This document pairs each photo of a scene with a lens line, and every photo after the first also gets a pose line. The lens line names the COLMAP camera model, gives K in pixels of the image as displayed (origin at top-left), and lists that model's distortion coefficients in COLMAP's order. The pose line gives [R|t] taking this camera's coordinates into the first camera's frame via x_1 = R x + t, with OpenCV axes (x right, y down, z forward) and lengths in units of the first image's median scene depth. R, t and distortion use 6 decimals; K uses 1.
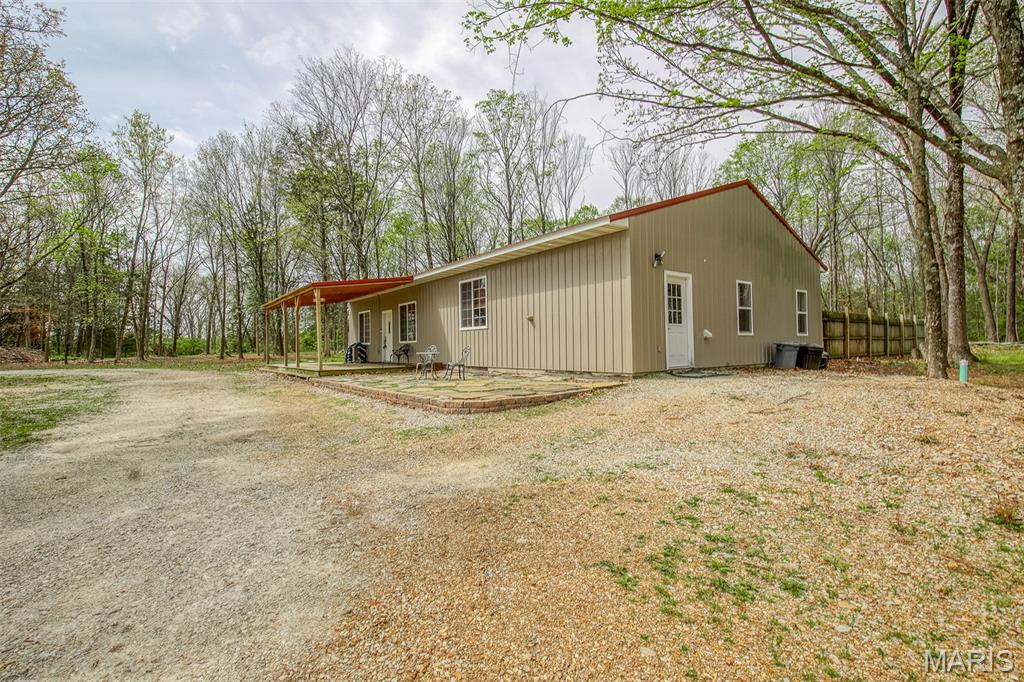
lens RADIAL K [[459.8, 0, 512.0], [0, 459.8, 341.0], [0, 0, 1]] dist [0.004112, -0.000483]
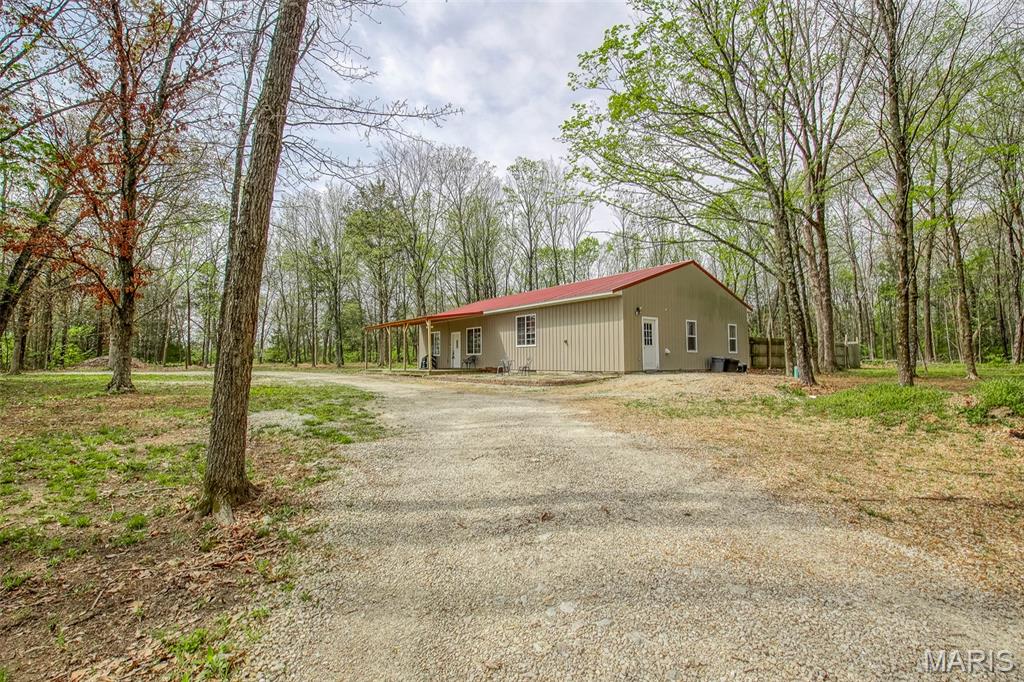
lens RADIAL K [[459.8, 0, 512.0], [0, 459.8, 341.0], [0, 0, 1]] dist [0.004112, -0.000483]
pose [[0.999933, 0.011349, 0.002163, -0.131532], [-0.011273, 0.999410, -0.032453, 0.007437], [-0.002530, 0.032426, 0.999471, -0.574353]]
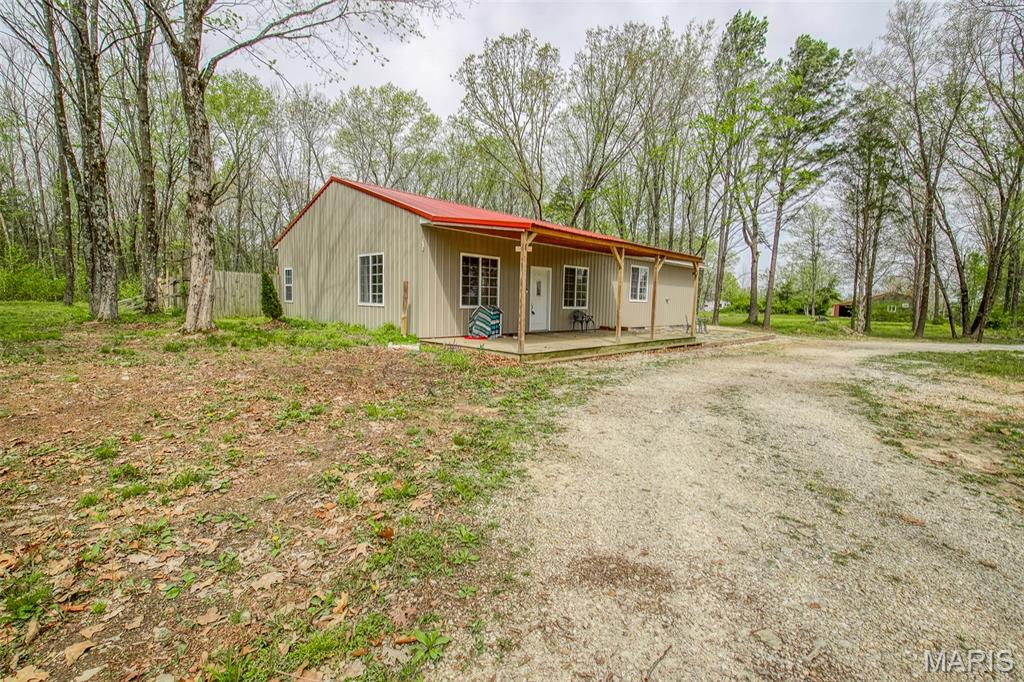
lens RADIAL K [[459.8, 0, 512.0], [0, 459.8, 341.0], [0, 0, 1]] dist [0.004112, -0.000483]
pose [[-0.146228, -0.071582, 0.986658, -1.414933], [-0.032633, 0.997185, 0.067510, 0.013075], [-0.988712, -0.022325, -0.148153, 1.548817]]
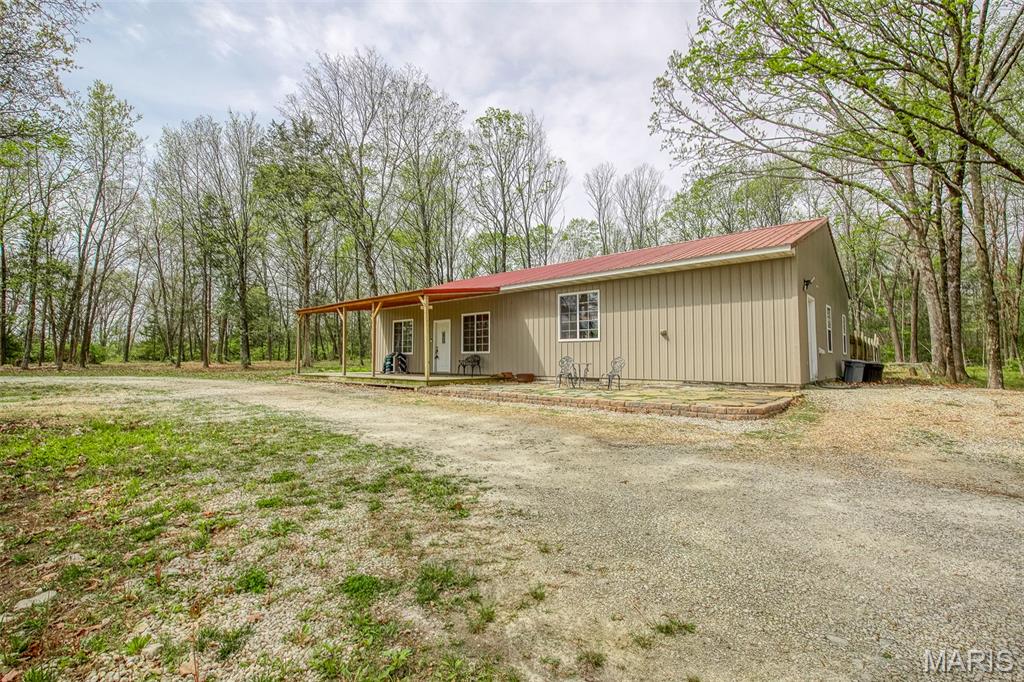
lens RADIAL K [[459.8, 0, 512.0], [0, 459.8, 341.0], [0, 0, 1]] dist [0.004112, -0.000483]
pose [[0.981723, 0.025496, 0.188600, -0.409552], [-0.019775, 0.999287, -0.032153, 0.009259], [-0.189285, 0.027836, 0.981527, 0.017123]]
